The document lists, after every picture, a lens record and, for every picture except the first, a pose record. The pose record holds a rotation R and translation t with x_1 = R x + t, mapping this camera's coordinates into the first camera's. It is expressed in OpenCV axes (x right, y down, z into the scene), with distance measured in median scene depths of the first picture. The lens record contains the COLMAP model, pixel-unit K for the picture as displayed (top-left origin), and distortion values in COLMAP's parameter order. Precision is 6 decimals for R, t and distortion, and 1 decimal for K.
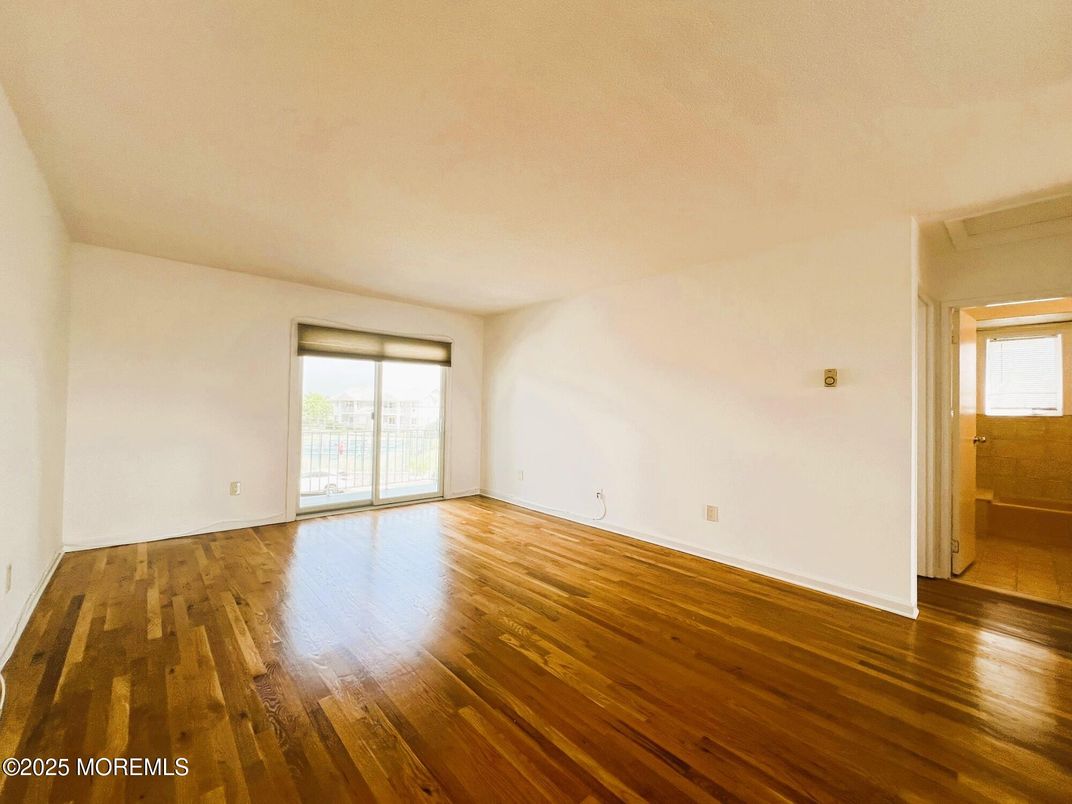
lens RADIAL K [[438.3, 0, 533.5], [0, 438.3, 401.4], [0, 0, 1]] dist [-0.001854, -0.000048]
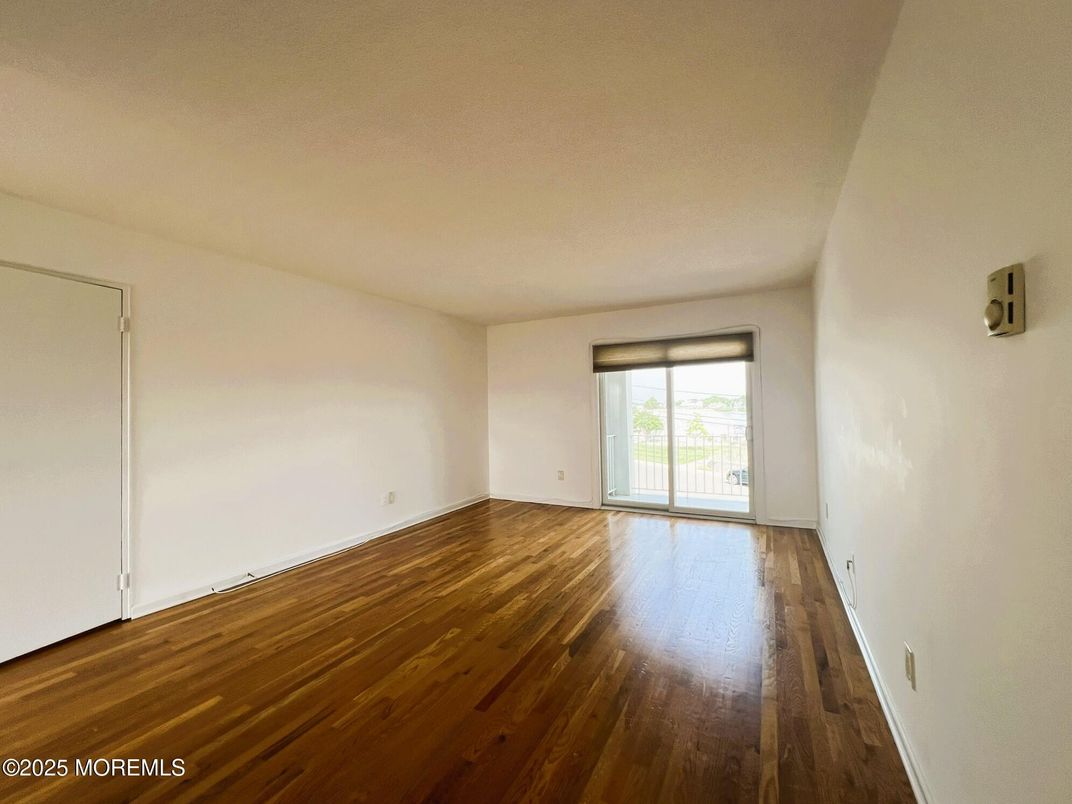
lens RADIAL K [[438.3, 0, 533.5], [0, 438.3, 401.4], [0, 0, 1]] dist [-0.001854, -0.000048]
pose [[0.342678, -0.041200, -0.938549, 0.543705], [0.040336, 0.998762, -0.029116, 0.003215], [0.938587, -0.027880, 0.343916, 0.423795]]
